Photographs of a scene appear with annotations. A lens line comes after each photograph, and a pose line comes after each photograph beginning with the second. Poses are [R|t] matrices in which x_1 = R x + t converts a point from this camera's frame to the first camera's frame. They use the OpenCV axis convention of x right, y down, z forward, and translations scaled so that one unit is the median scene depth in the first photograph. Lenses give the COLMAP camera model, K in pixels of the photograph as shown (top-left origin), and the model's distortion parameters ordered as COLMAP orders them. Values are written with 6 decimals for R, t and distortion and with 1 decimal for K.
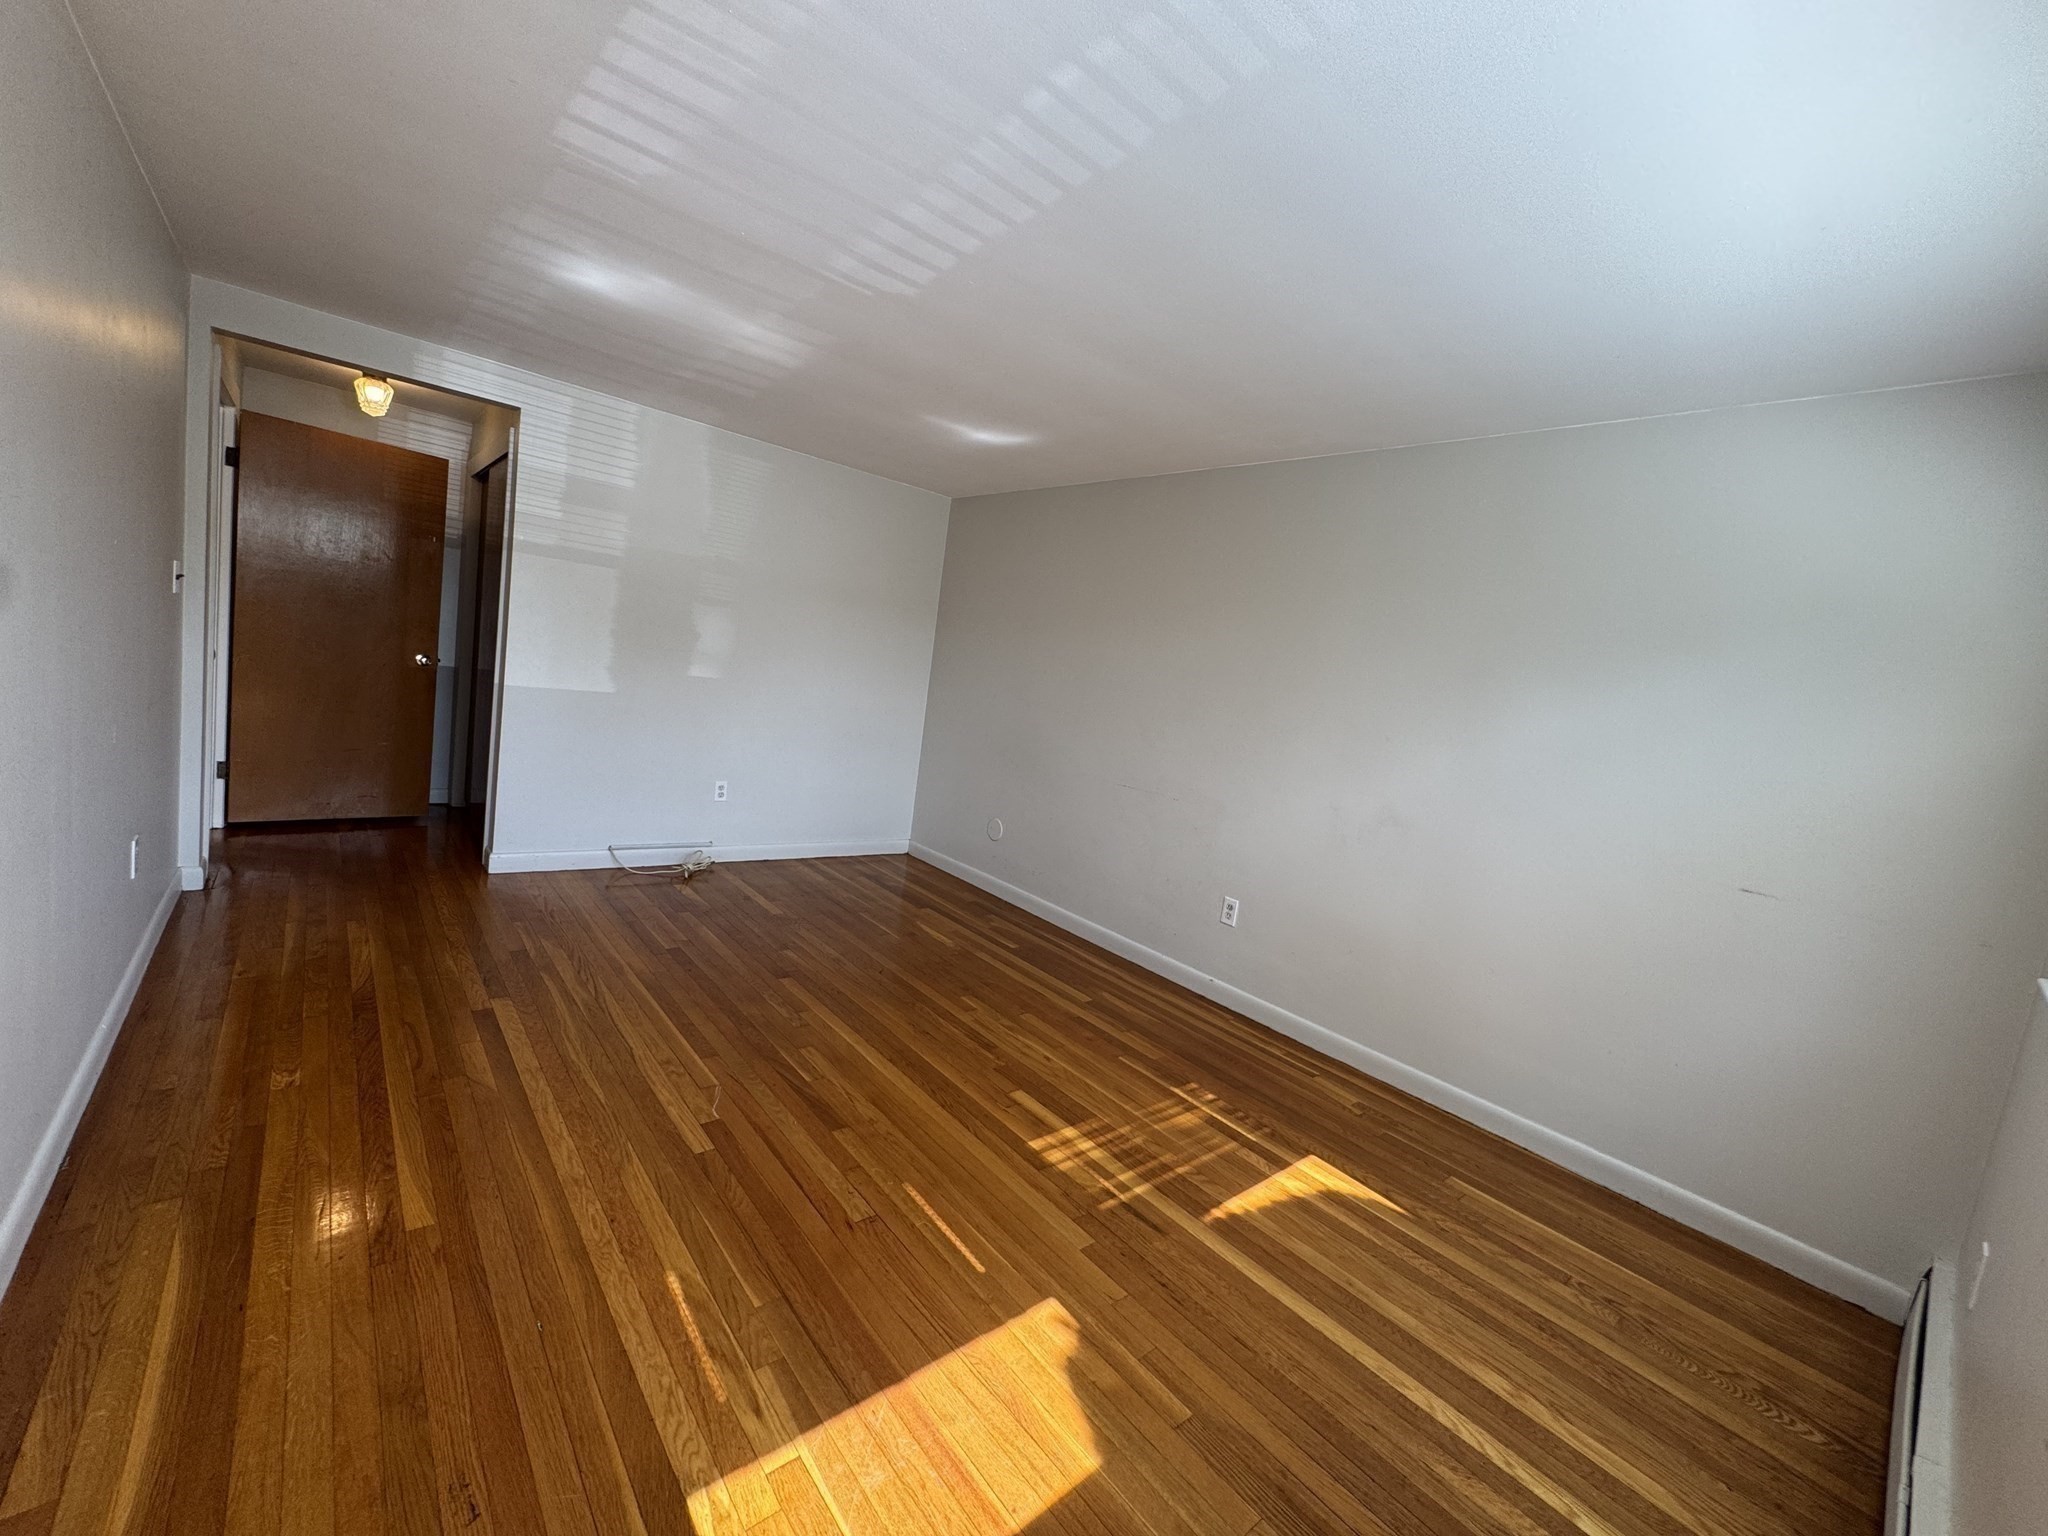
lens RADIAL K [[817.3, 0, 1025.0], [0, 817.3, 762.7], [0, 0, 1]] dist [-0.001260, 0.000403]
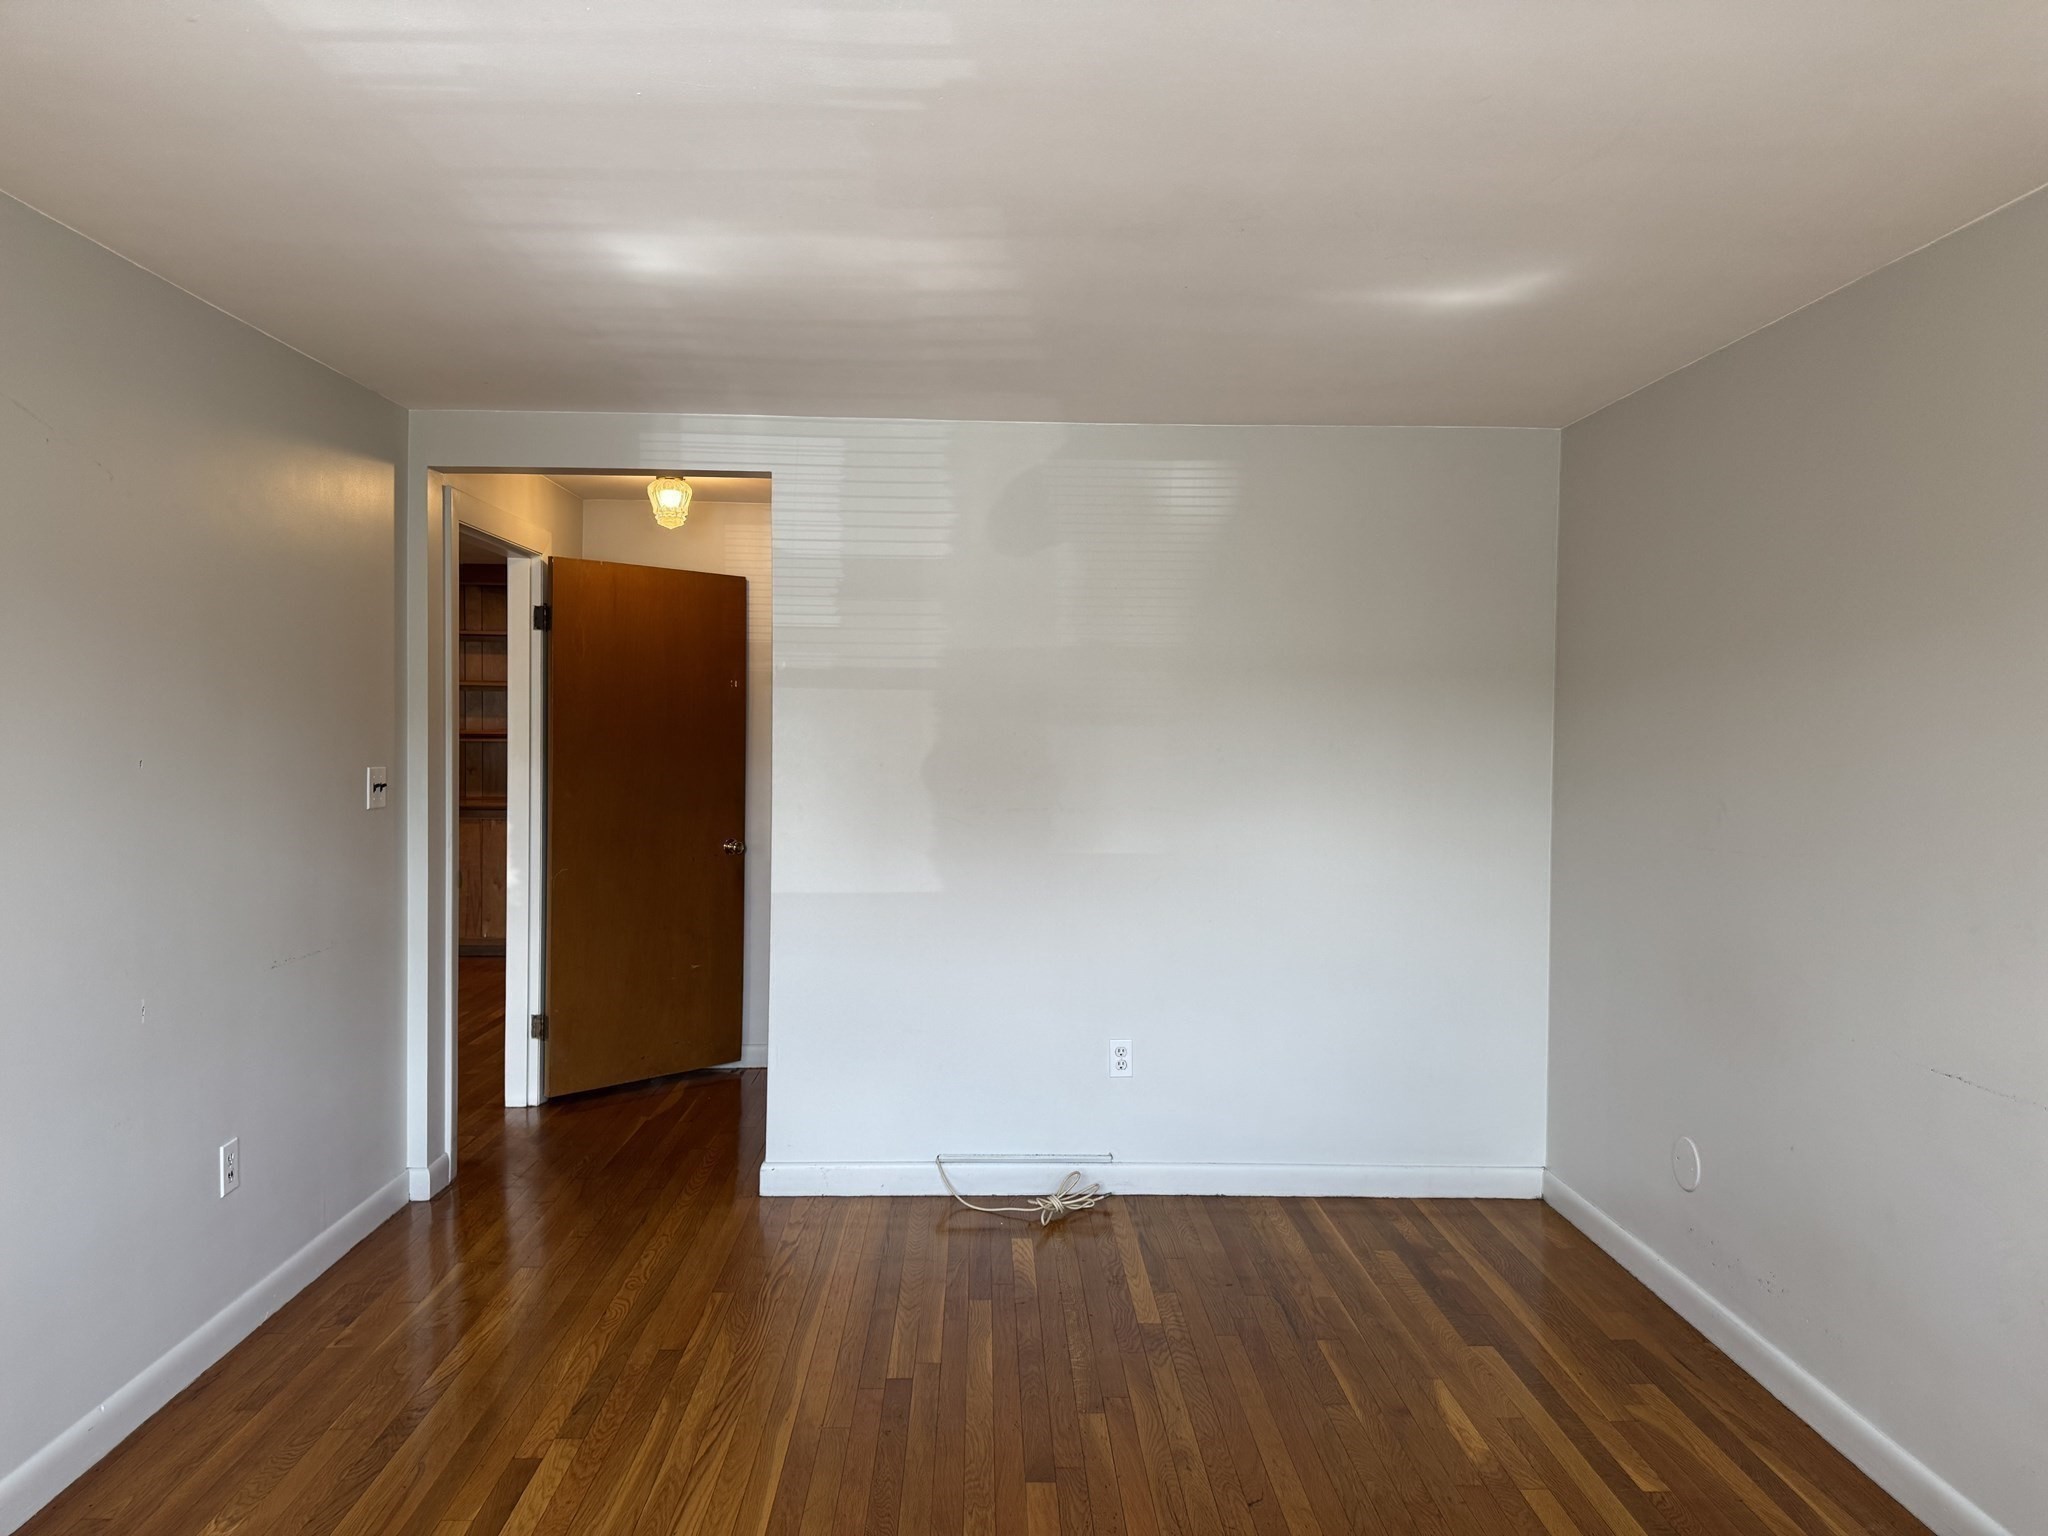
lens RADIAL K [[1426.3, 0, 1031.9], [0, 1426.3, 756.5], [0, 0, 1]] dist [0.119821, -0.196266]
pose [[0.778769, -0.113081, -0.617034, 0.227820], [0.023956, 0.988262, -0.150879, -0.024988], [0.626853, 0.102718, 0.772337, 0.241304]]
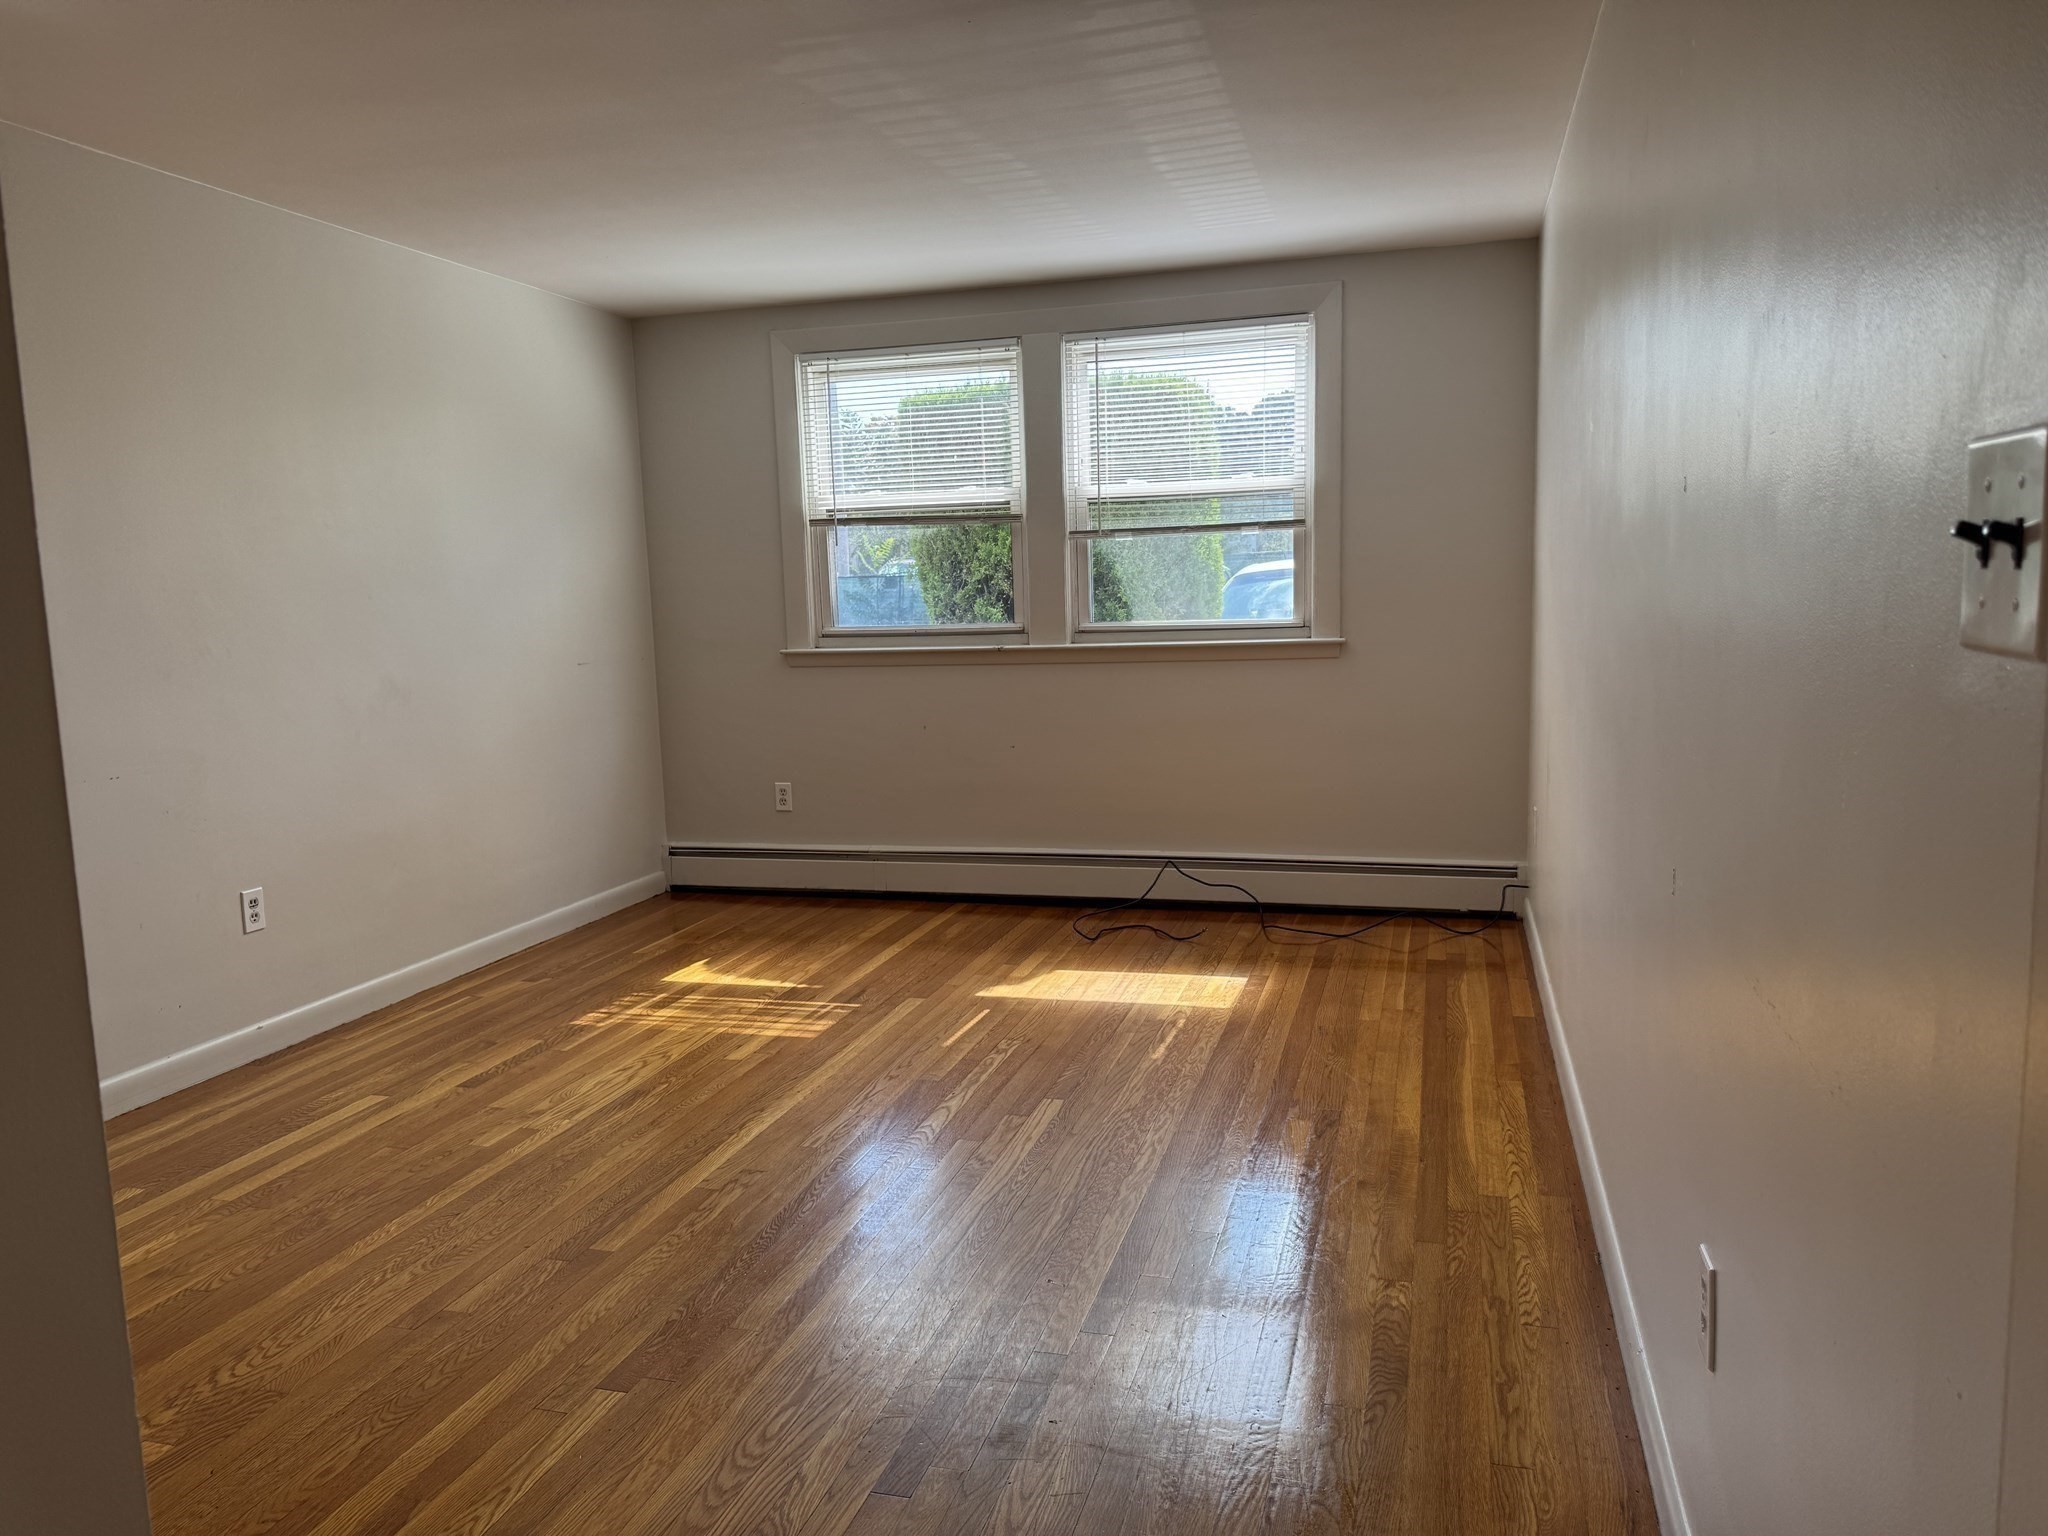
lens RADIAL K [[1434.6, 0, 1024.0], [0, 1434.6, 768.0], [0, 0, 1]] dist [0.047443, -0.068097]
pose [[-0.557218, -0.217014, 0.801507, -0.866221], [0.045914, 0.955716, 0.290687, -0.200402], [-0.829096, 0.198776, -0.522578, 0.972852]]
